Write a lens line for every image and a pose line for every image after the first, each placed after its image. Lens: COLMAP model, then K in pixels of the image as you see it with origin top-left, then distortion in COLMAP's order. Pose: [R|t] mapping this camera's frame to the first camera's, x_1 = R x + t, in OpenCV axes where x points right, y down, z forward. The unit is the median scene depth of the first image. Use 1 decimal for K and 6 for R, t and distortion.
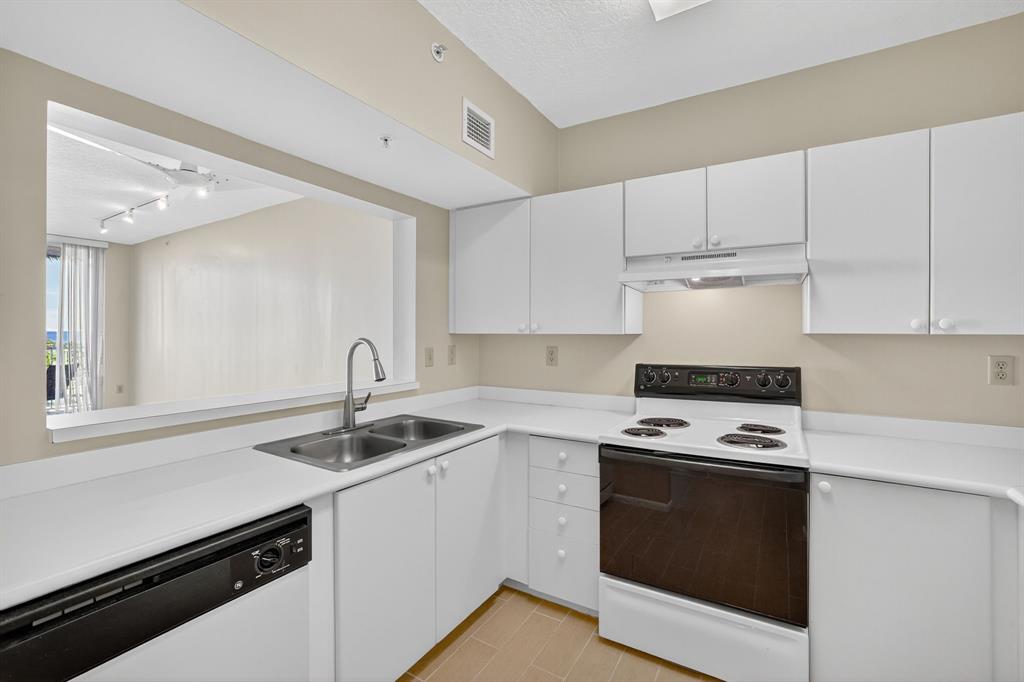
lens RADIAL K [[447.3, 0, 496.1], [0, 447.3, 333.0], [0, 0, 1]] dist [-0.032170, 0.012016]
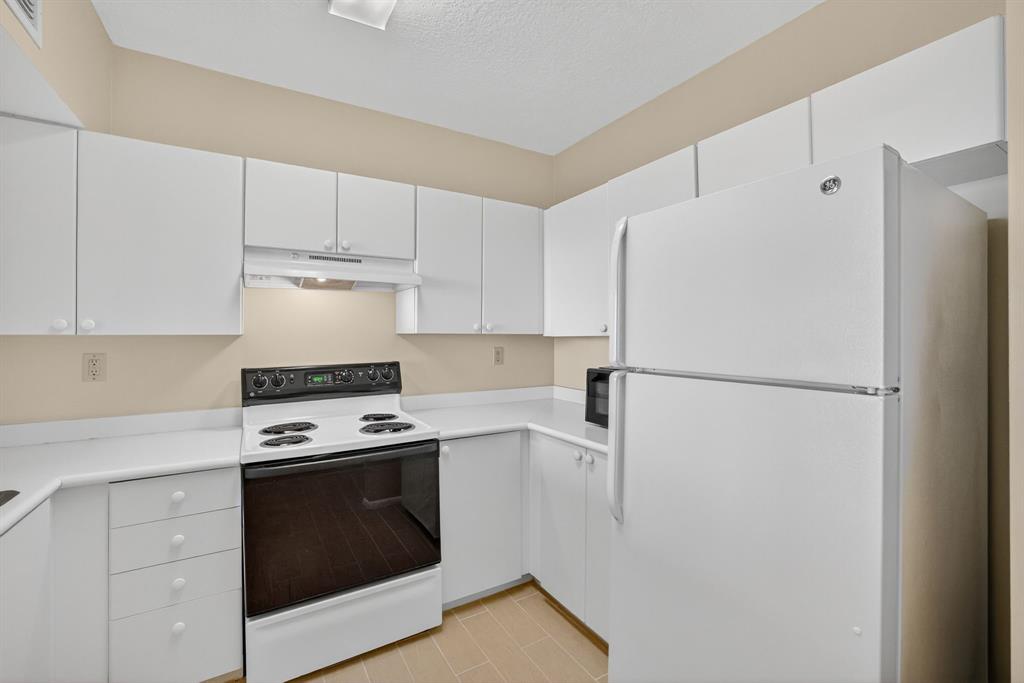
lens RADIAL K [[447.3, 0, 508.6], [0, 447.3, 336.7], [0, 0, 1]] dist [-0.032170, 0.012016]
pose [[0.457082, -0.008629, 0.889383, -0.257019], [0.000729, 0.999956, 0.009327, -0.001102], [-0.889424, -0.003615, 0.457069, 0.164861]]
